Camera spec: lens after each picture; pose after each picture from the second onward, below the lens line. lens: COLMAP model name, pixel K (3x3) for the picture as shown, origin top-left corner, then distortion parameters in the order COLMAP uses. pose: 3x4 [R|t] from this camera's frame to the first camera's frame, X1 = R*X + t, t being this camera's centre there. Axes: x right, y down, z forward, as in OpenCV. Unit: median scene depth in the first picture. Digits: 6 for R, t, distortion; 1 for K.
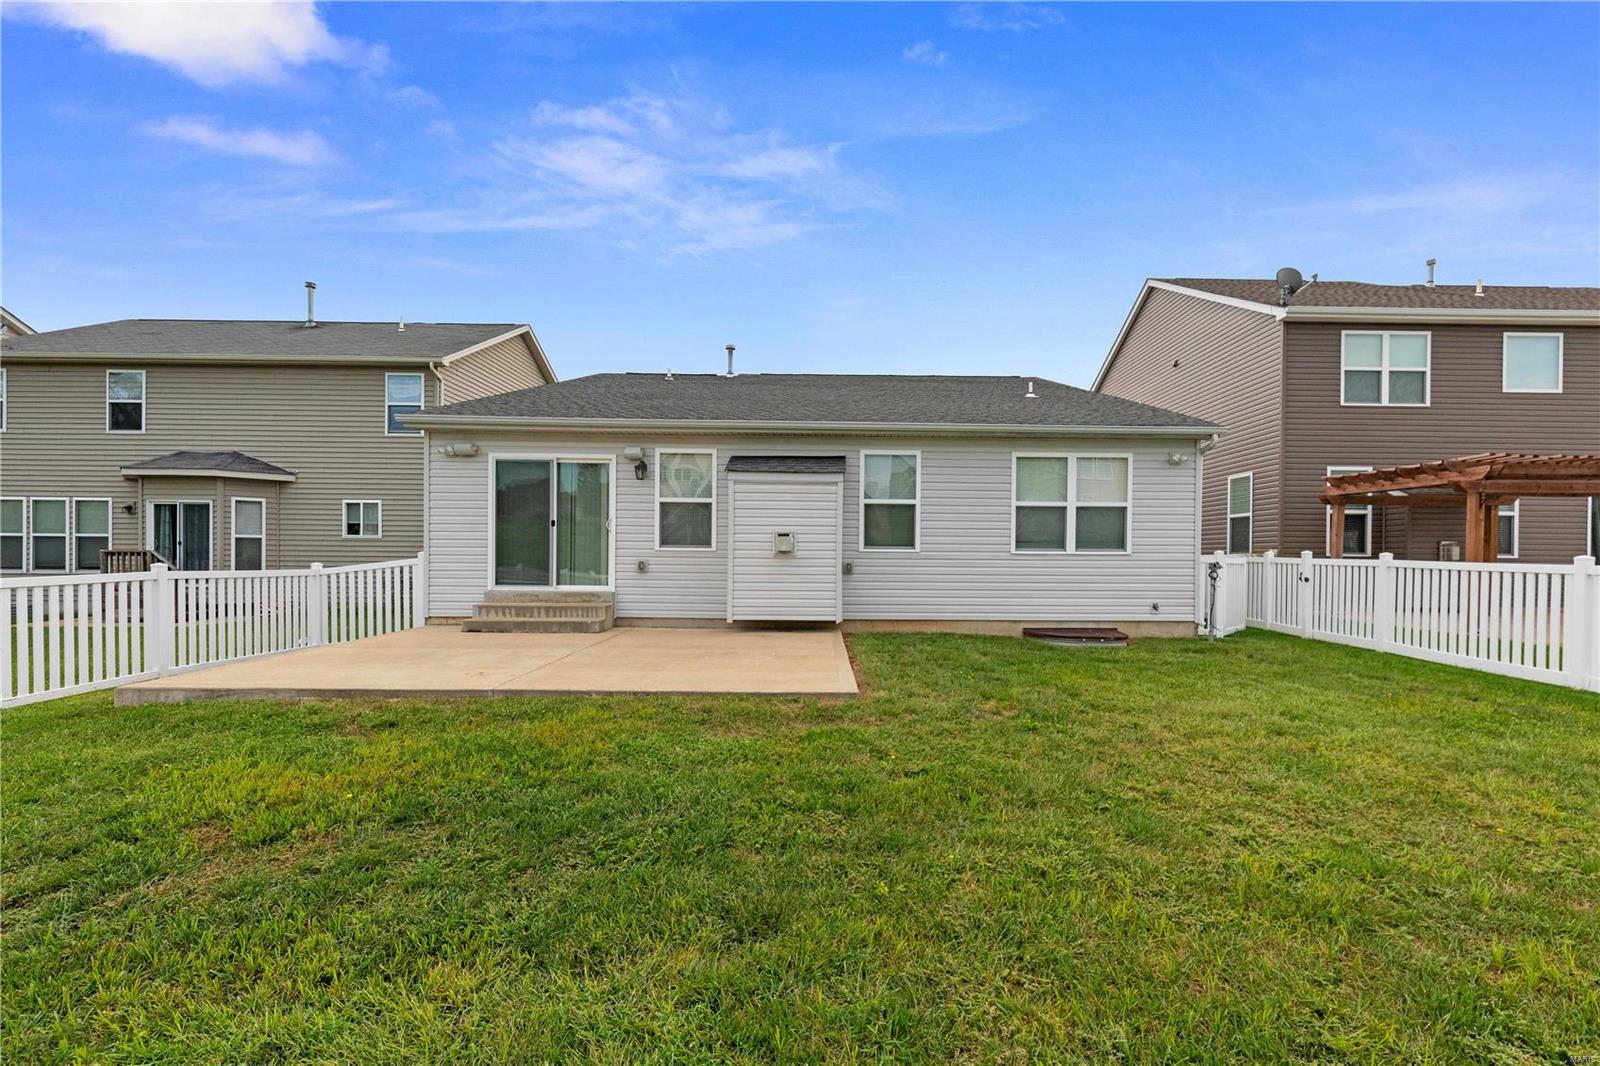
lens RADIAL K [[700.7, 0, 830.5], [0, 700.7, 557.5], [0, 0, 1]] dist [-0.002354, 0.000739]
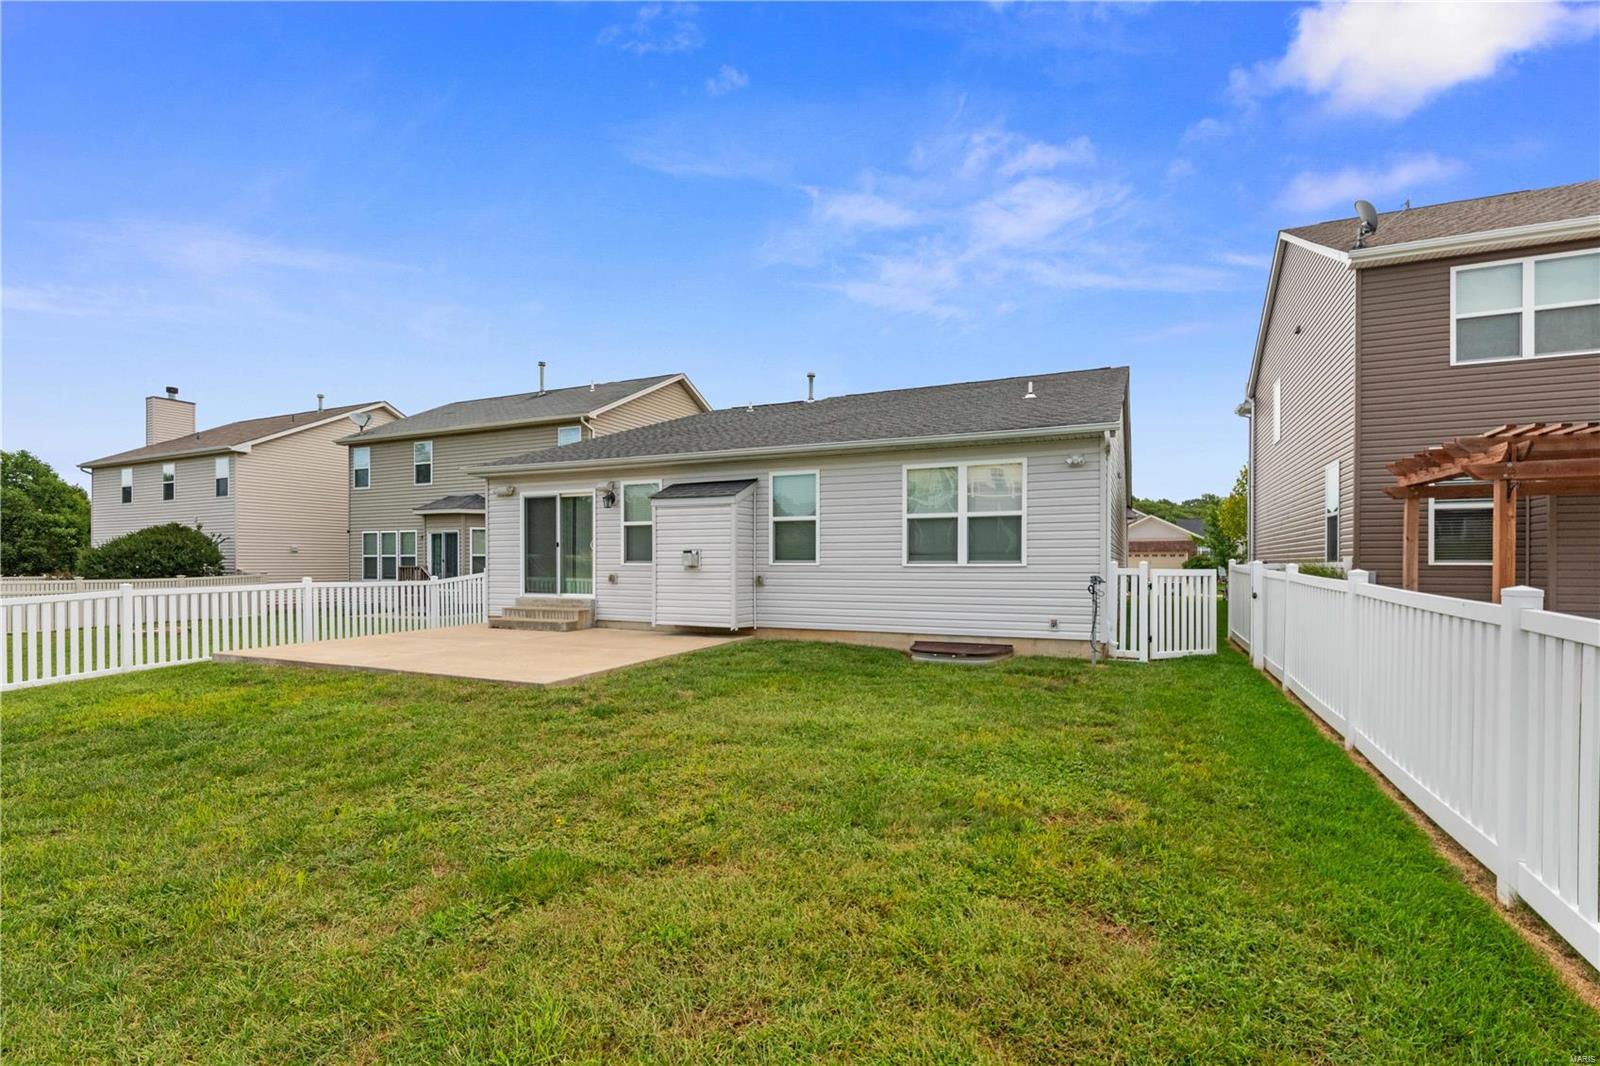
lens RADIAL K [[700.7, 0, 849.6], [0, 700.7, 560.4], [0, 0, 1]] dist [-0.002354, 0.000739]
pose [[0.912391, -0.009532, -0.409209, 0.600617], [0.007828, 0.999952, -0.005838, -0.008729], [0.409245, 0.002123, 0.912422, 0.053725]]
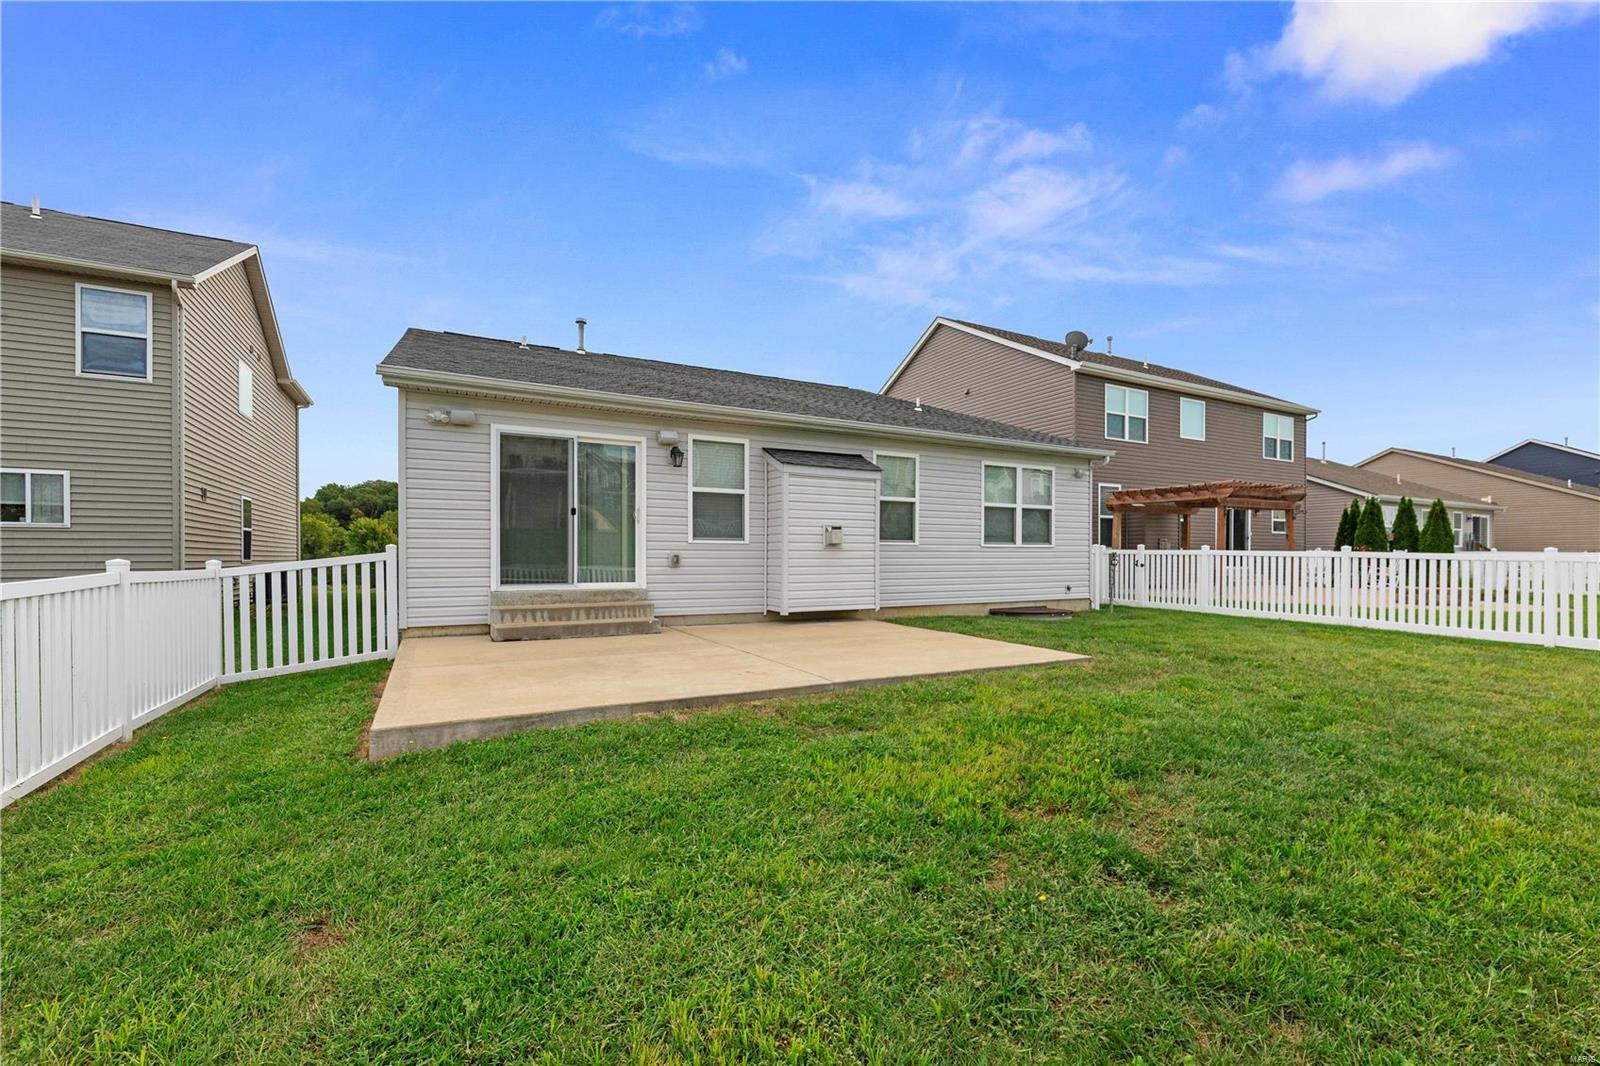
lens RADIAL K [[700.7, 0, 848.0], [0, 700.7, 554.4], [0, 0, 1]] dist [-0.002354, 0.000739]
pose [[0.873595, -0.006076, 0.486616, -0.513891], [0.006855, 0.999976, 0.000179, 0.006041], [-0.486606, 0.003179, 0.873616, 0.078569]]
